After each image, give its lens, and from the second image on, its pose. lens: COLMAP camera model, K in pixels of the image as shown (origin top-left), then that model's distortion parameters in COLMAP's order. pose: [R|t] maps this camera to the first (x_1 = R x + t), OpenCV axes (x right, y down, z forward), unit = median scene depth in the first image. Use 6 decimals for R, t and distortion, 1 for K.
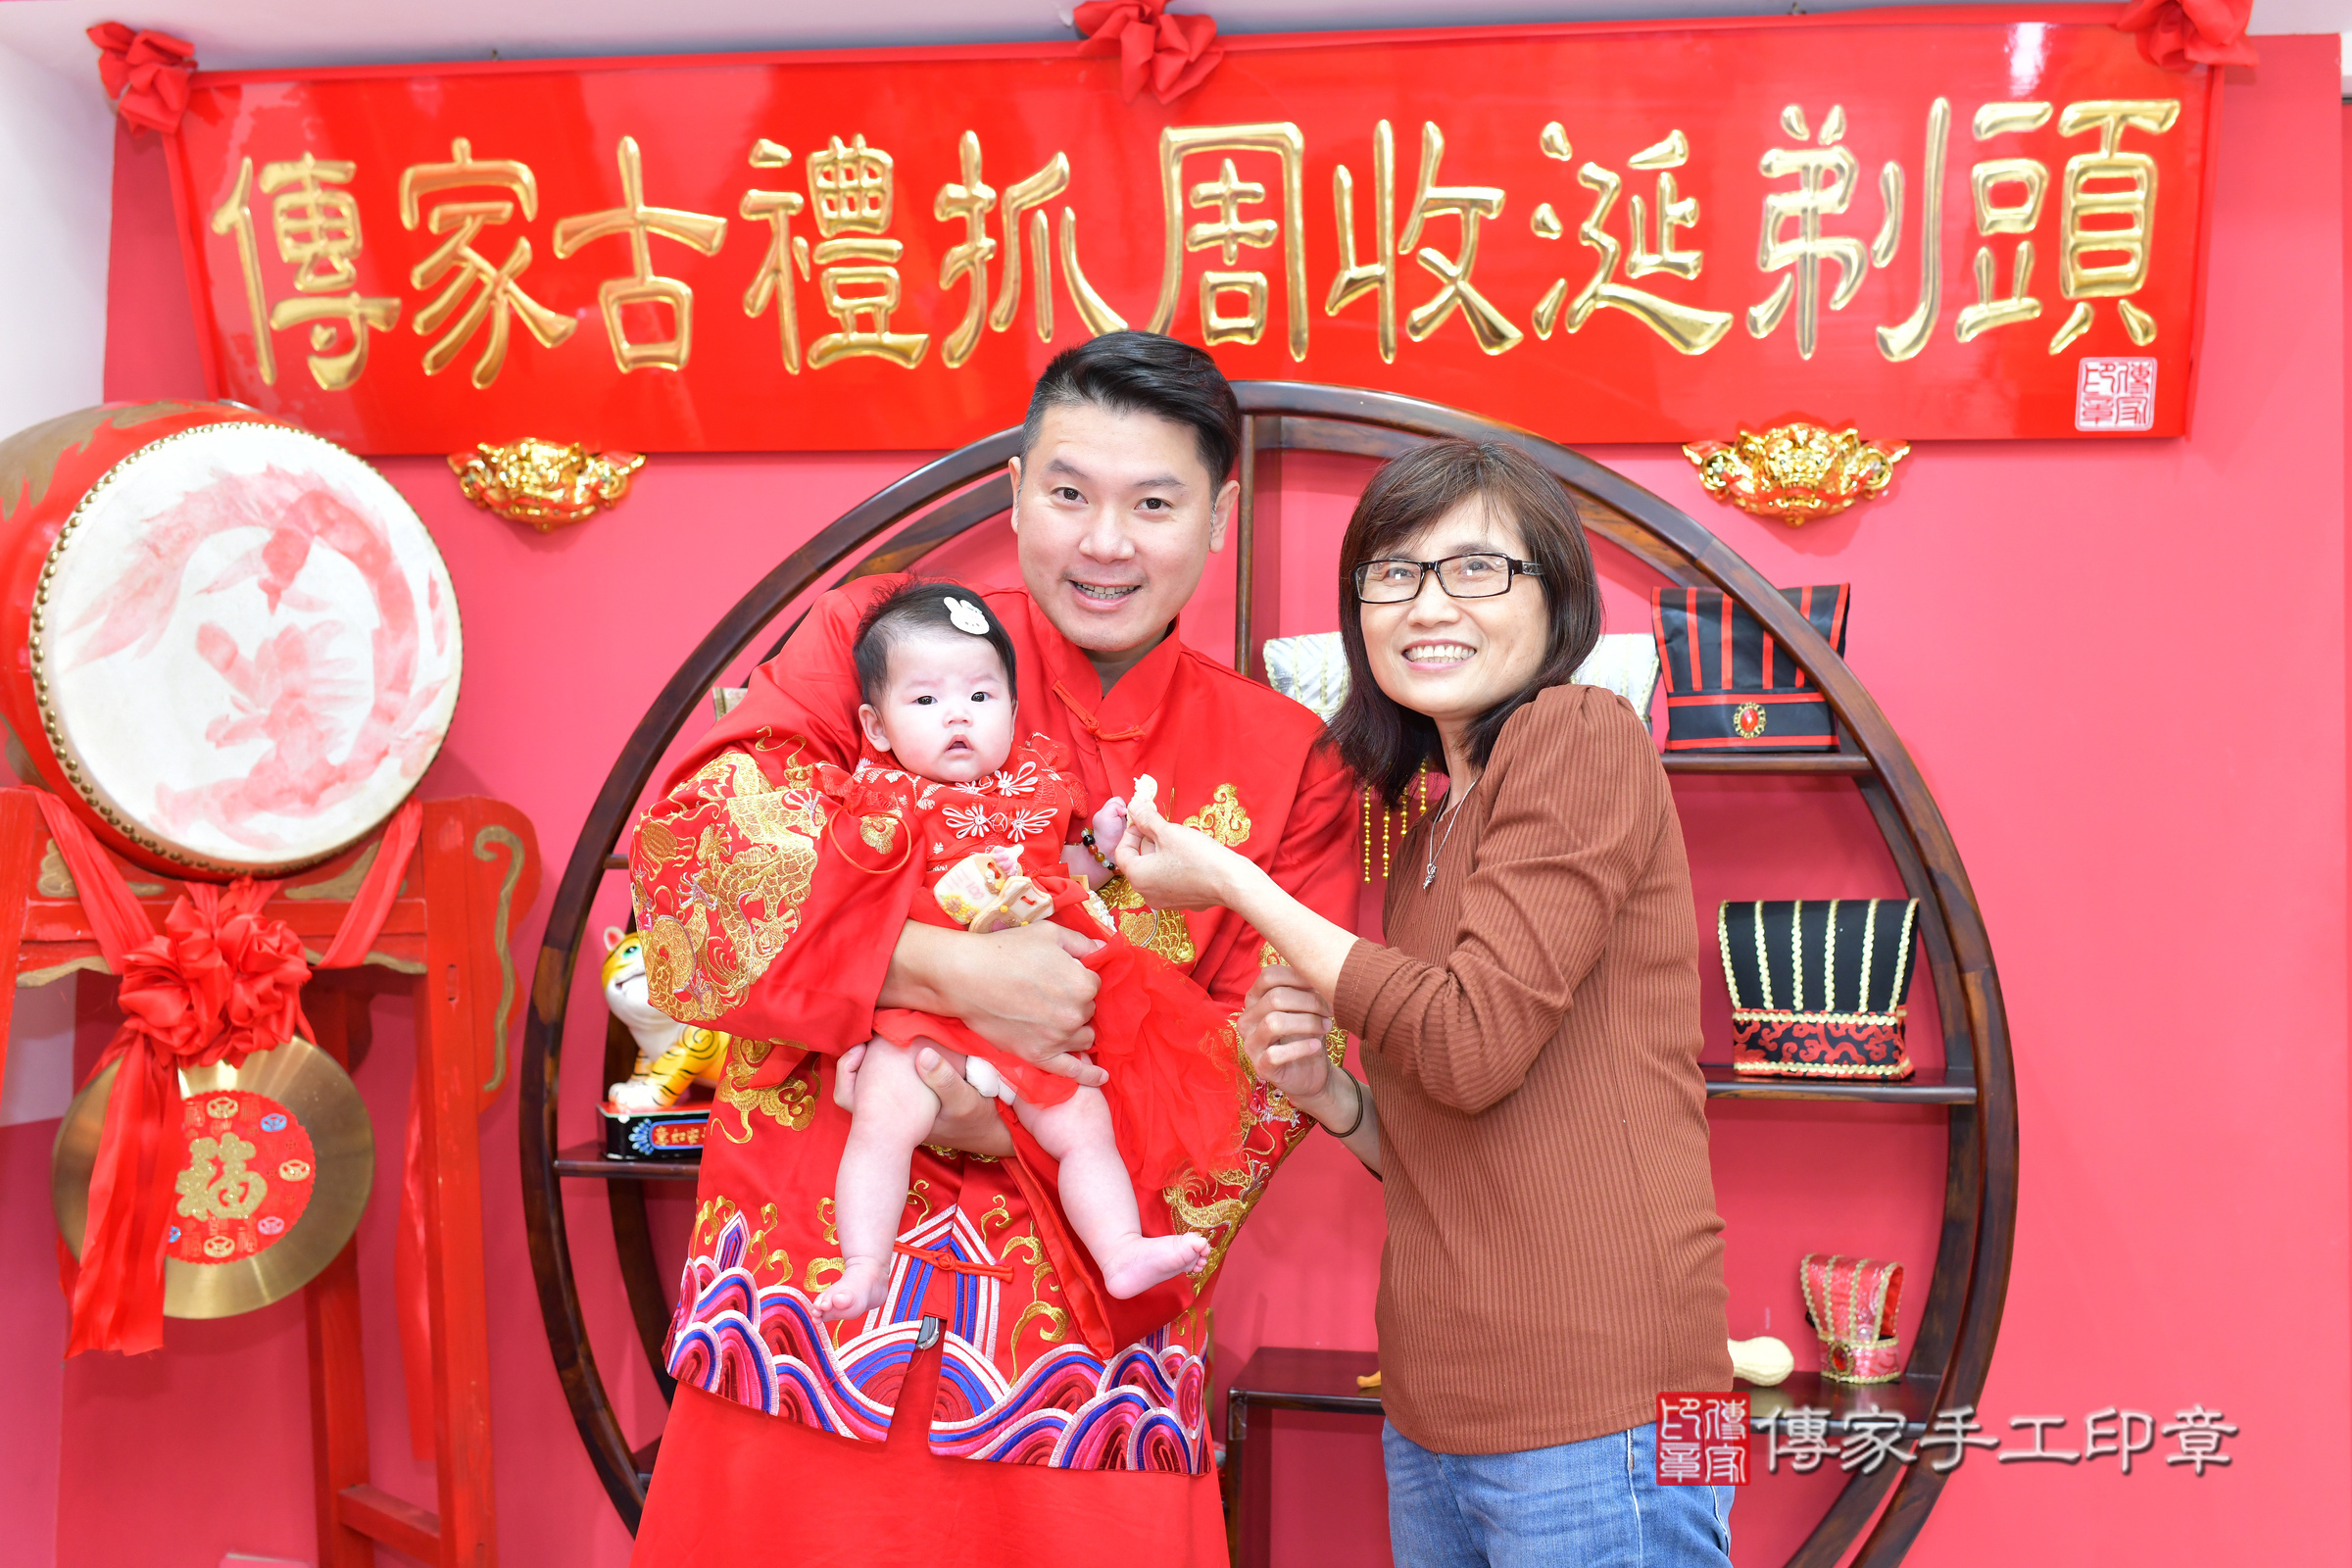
lens RADIAL K [[2473.9, 0, 1246.0], [0, 2473.9, 739.9], [0, 0, 1]] dist [-0.001406, 0.009897]
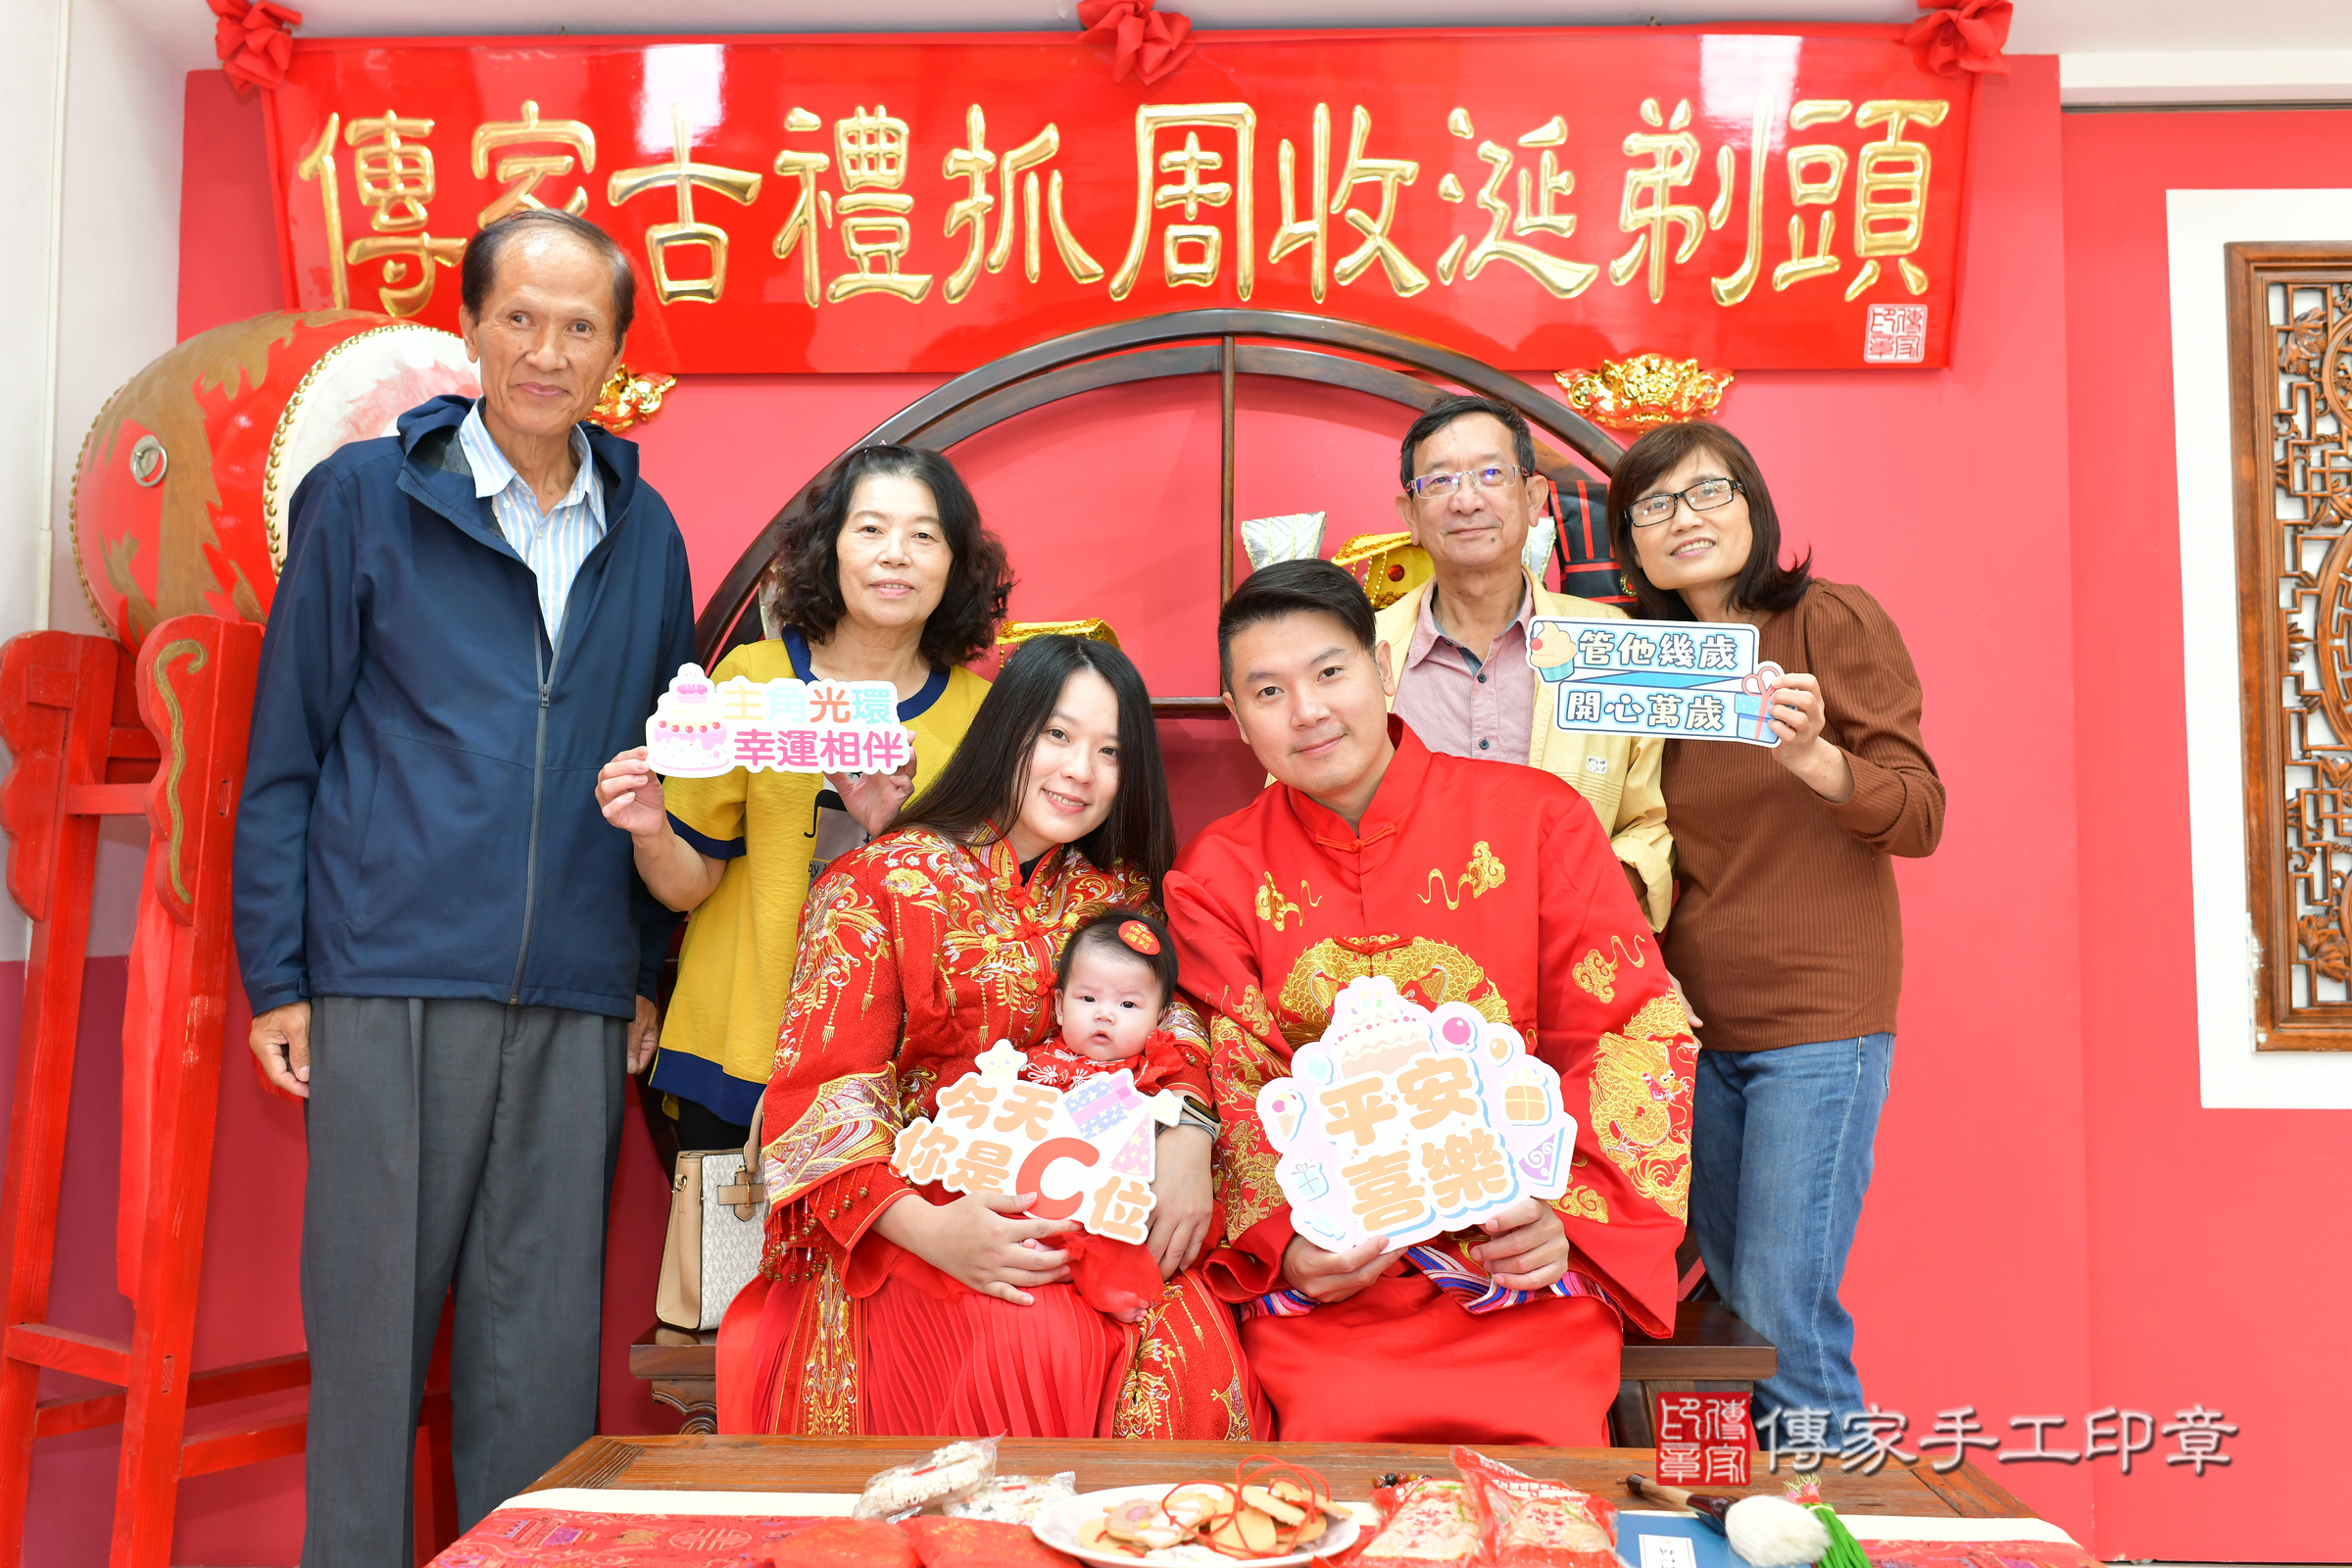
lens RADIAL K [[2448.1, 0, 1120.5], [0, 2448.1, 746.5], [0, 0, 1]] dist [0.004955, 0.002956]
pose [[0.992604, -0.005629, 0.121266, -0.197344], [0.007392, 0.999873, -0.014094, 0.087200], [-0.121171, 0.014886, 0.992520, -0.194422]]
